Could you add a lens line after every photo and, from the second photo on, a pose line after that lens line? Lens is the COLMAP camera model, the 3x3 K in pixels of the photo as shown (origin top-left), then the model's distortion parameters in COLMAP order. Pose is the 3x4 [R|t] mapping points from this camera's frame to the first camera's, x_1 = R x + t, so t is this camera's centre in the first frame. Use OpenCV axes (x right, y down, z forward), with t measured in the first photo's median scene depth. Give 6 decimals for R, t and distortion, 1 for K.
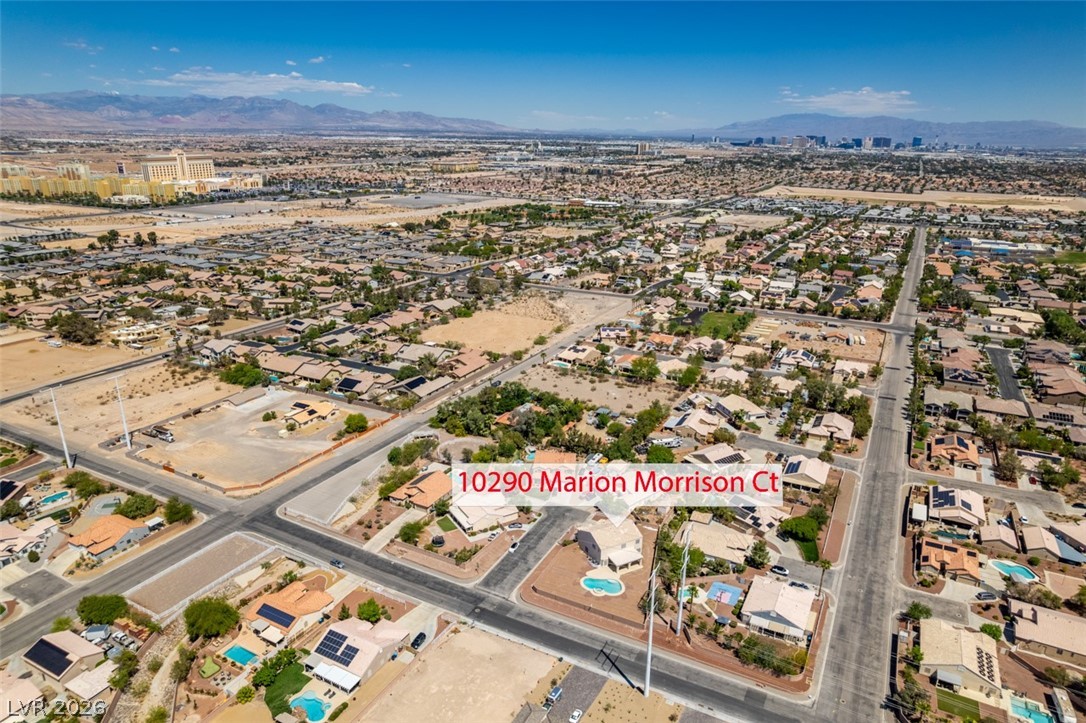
lens RADIAL K [[695.3, 0, 545.2], [0, 695.3, 363.2], [0, 0, 1]] dist [-0.074766, 0.066282]
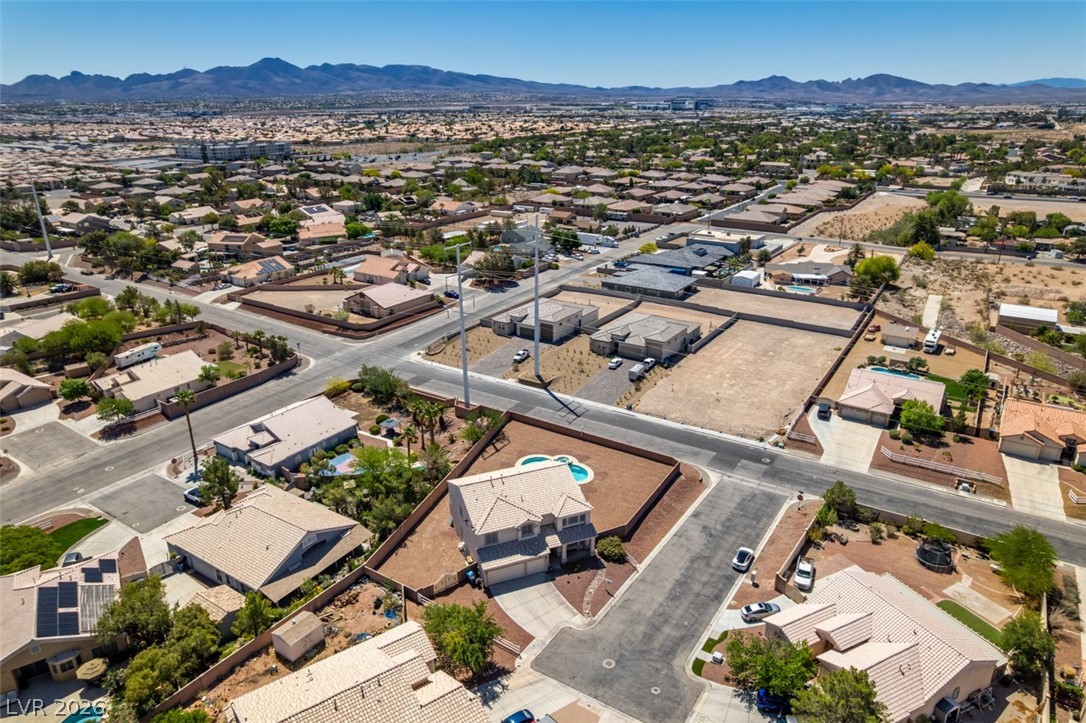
lens RADIAL K [[695.3, 0, 545.2], [0, 695.3, 363.2], [0, 0, 1]] dist [-0.074766, 0.066282]
pose [[-0.995765, -0.036656, 0.084310, 0.029174], [0.024855, 0.775587, 0.630751, -0.059640], [-0.088511, 0.630175, -0.771392, 0.864605]]
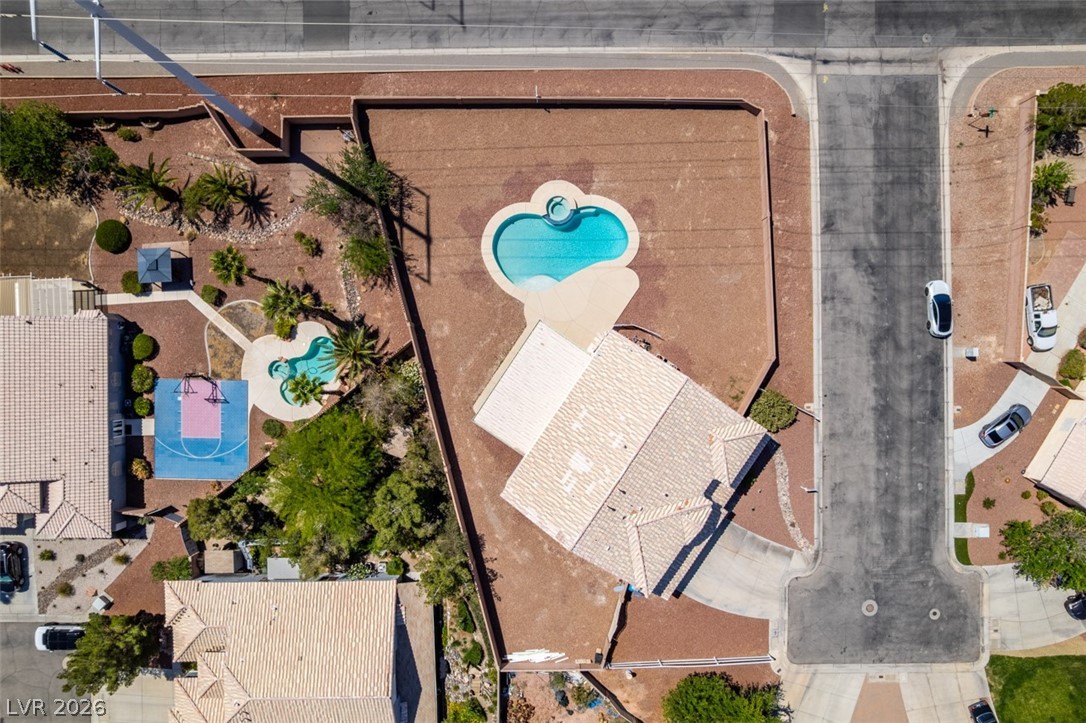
lens RADIAL K [[748.6, 0, 543.0], [0, 748.6, 361.5], [0, 0, 1]] dist [-0.085963, 0.081424]
pose [[-0.883538, 0.468349, 0.003077, 0.070194], [-0.148831, -0.286986, 0.946303, 0.006592], [0.444082, 0.835637, 0.323267, 0.589003]]
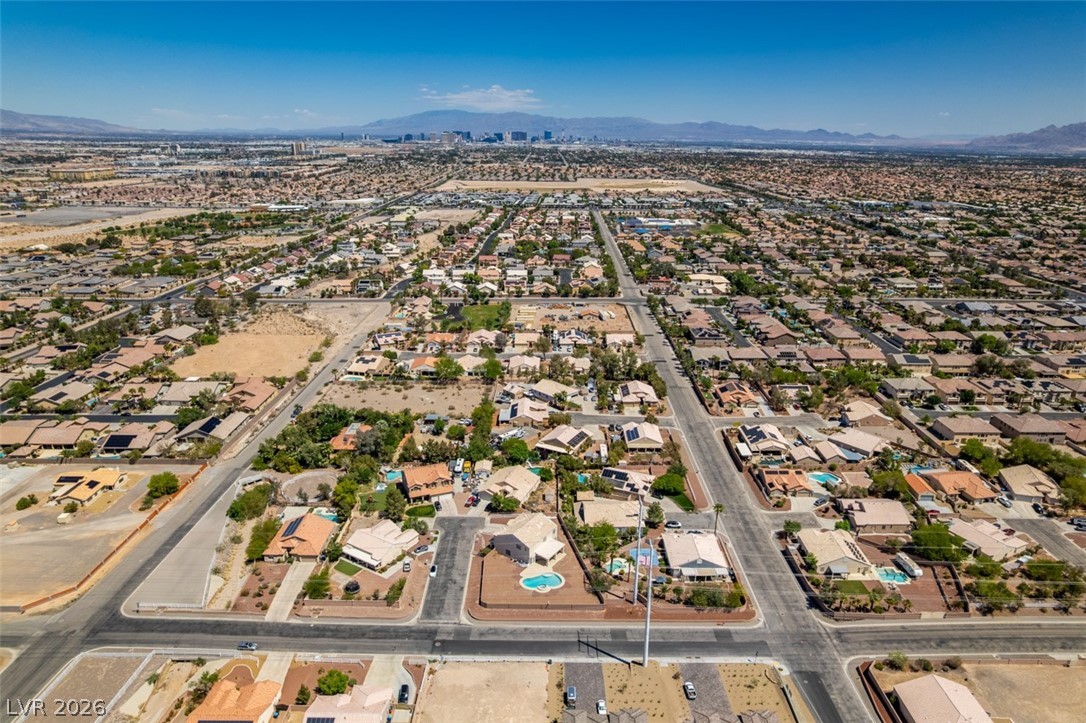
lens RADIAL K [[695.3, 0, 545.2], [0, 695.3, 363.2], [0, 0, 1]] dist [-0.074766, 0.066282]
pose [[0.887088, -0.149818, 0.436611, -0.192336], [0.148305, 0.988220, 0.037776, -0.019343], [-0.437127, 0.031241, 0.898857, 0.051453]]
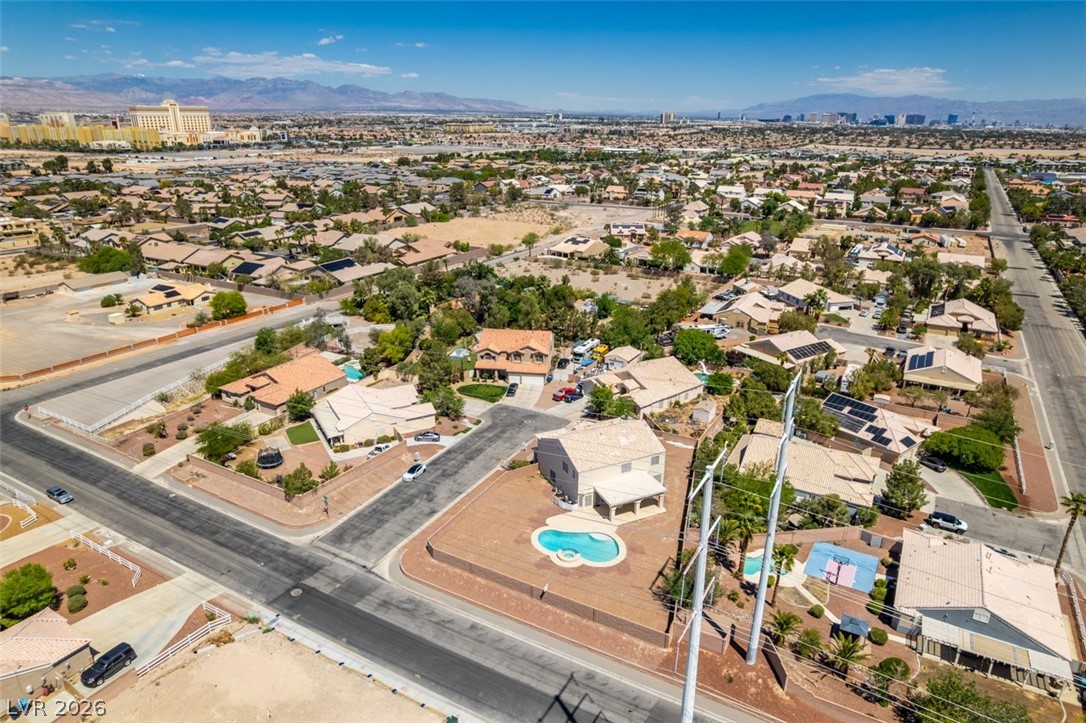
lens RADIAL K [[695.3, 0, 545.2], [0, 695.3, 363.2], [0, 0, 1]] dist [-0.074766, 0.066282]
pose [[0.999481, 0.007604, -0.031293, 0.046819], [-0.006891, 0.999716, 0.022828, 0.118774], [0.031458, -0.022601, 0.999250, 0.337057]]
